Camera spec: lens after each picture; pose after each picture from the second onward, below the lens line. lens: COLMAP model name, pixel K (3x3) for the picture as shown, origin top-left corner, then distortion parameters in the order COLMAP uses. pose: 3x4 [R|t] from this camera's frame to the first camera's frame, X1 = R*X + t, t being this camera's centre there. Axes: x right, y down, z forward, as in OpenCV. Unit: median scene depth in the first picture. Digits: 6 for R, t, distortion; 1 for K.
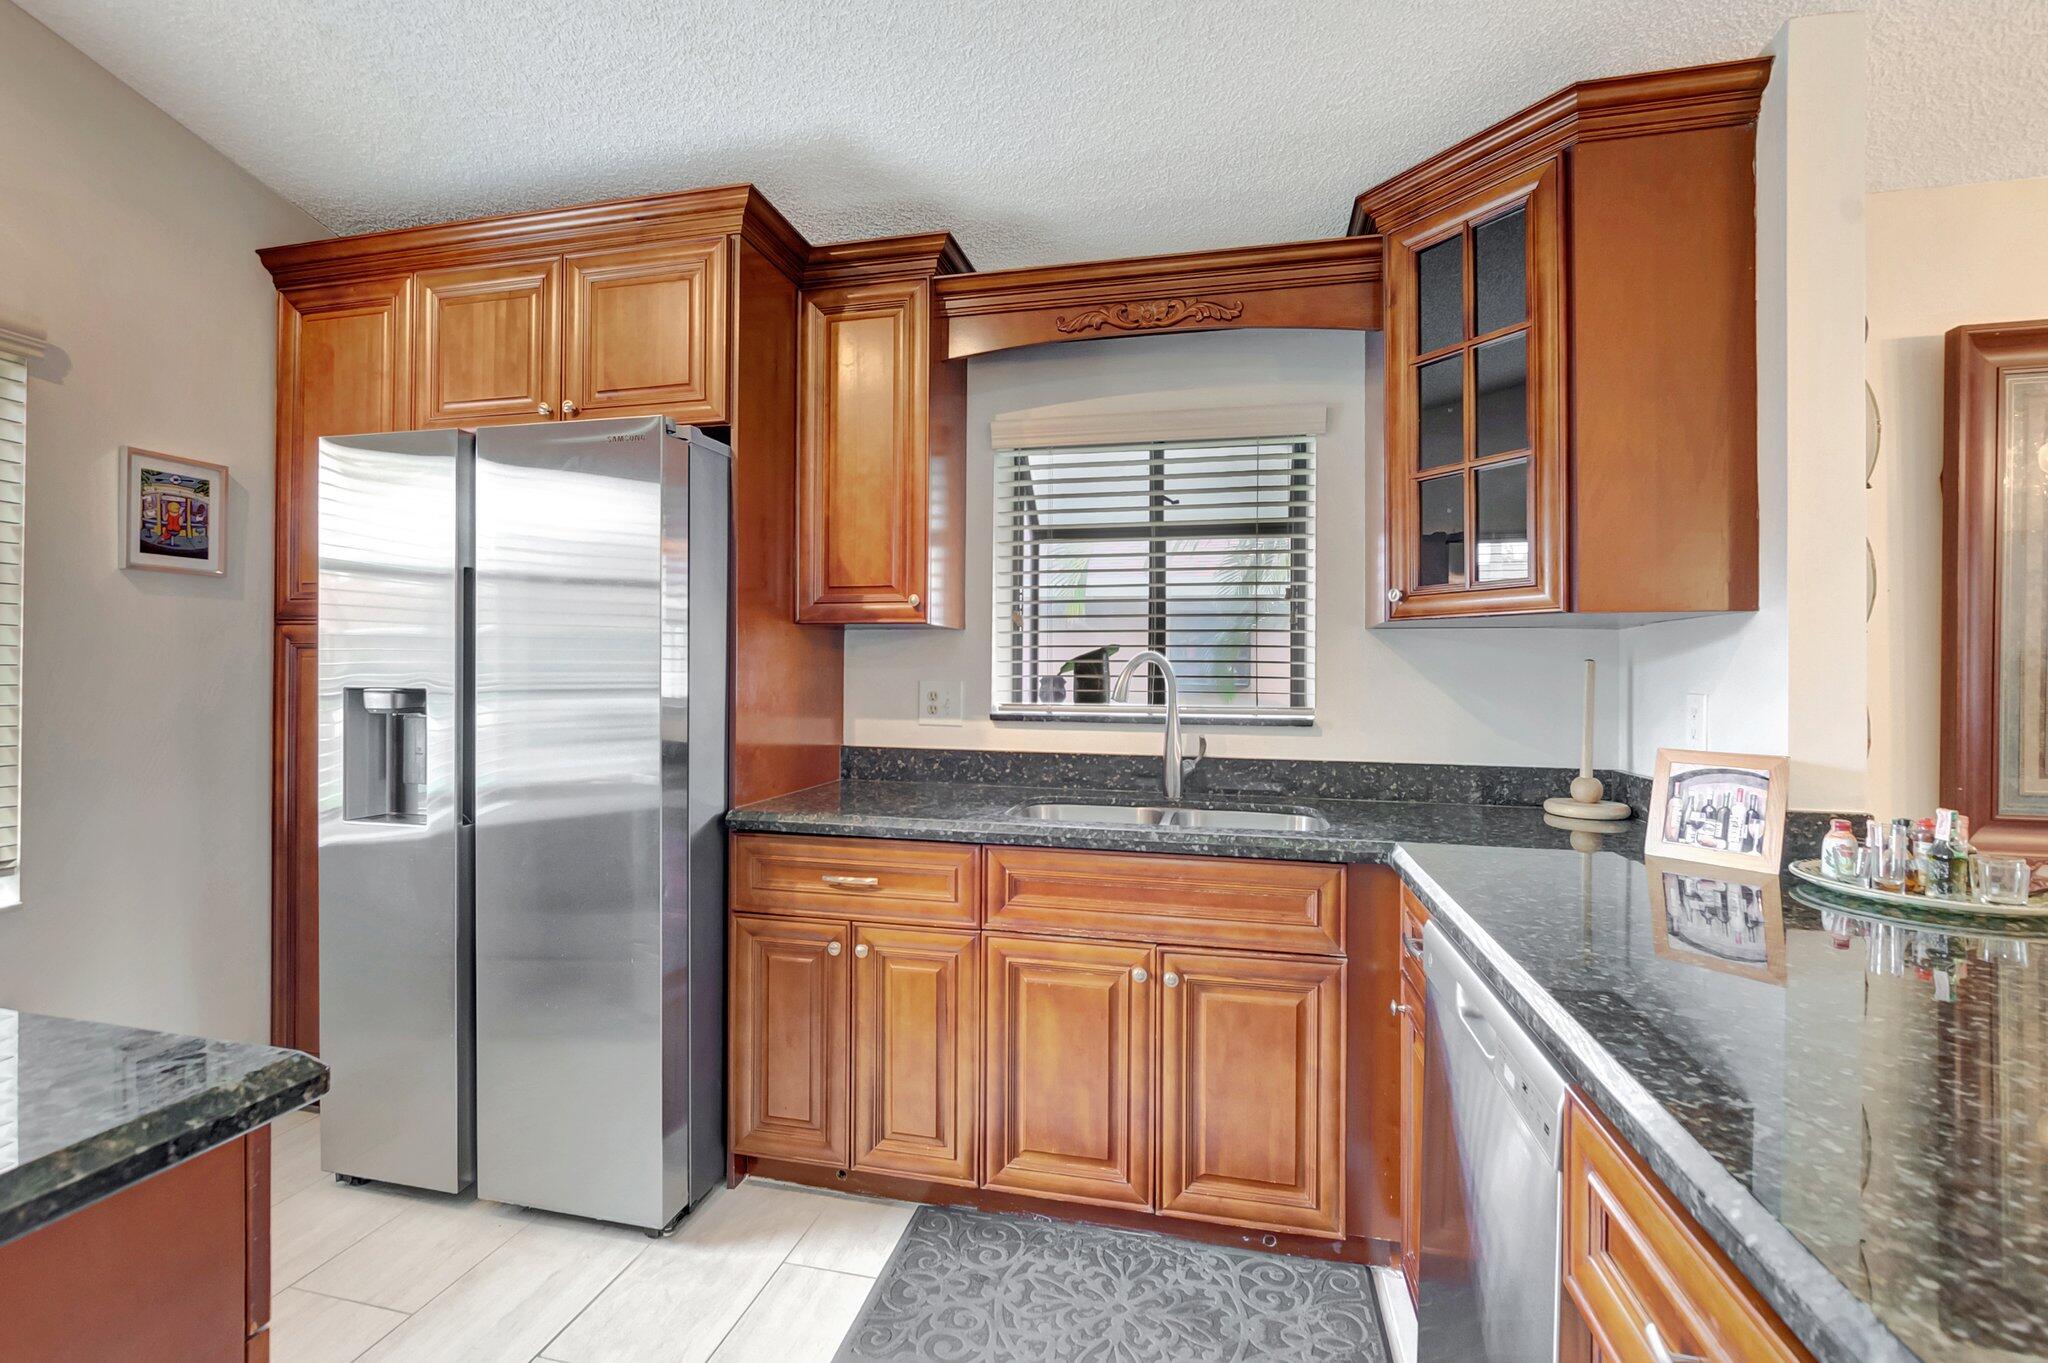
lens RADIAL K [[886.2, 0, 1021.9], [0, 886.2, 664.3], [0, 0, 1]] dist [-0.013924, 0.000392]
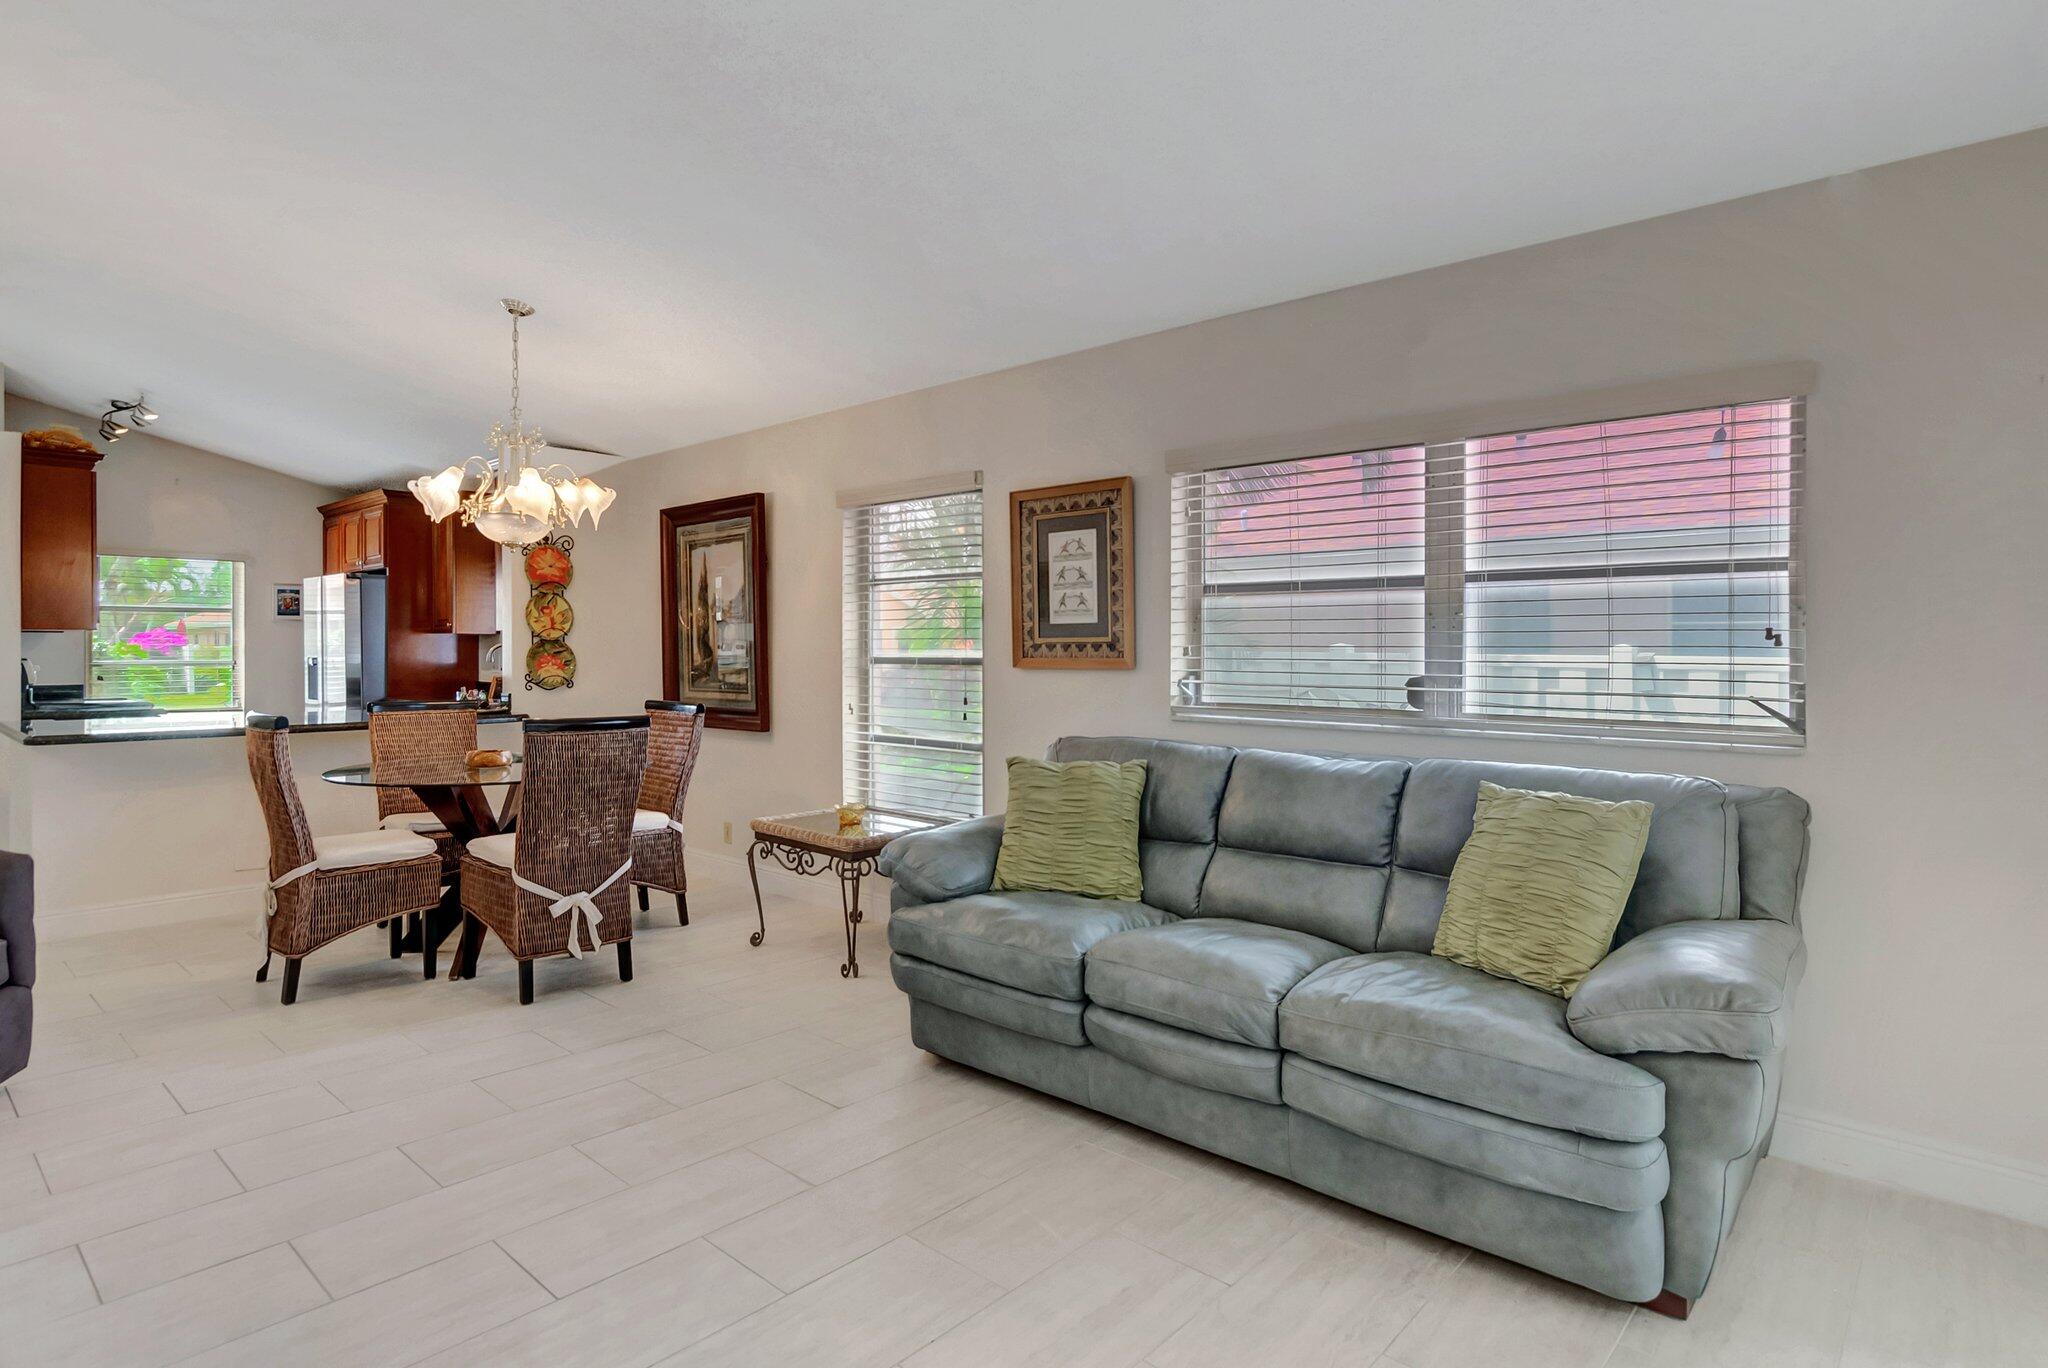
lens RADIAL K [[1069.0, 0, 1026.4], [0, 1069.0, 671.5], [0, 0, 1]] dist [-0.019644, -0.000222]
pose [[0.886000, 0.003785, -0.463670, 2.973105], [0.007145, 0.999737, 0.021814, 0.009061], [0.463630, -0.022640, 0.885739, -1.069411]]
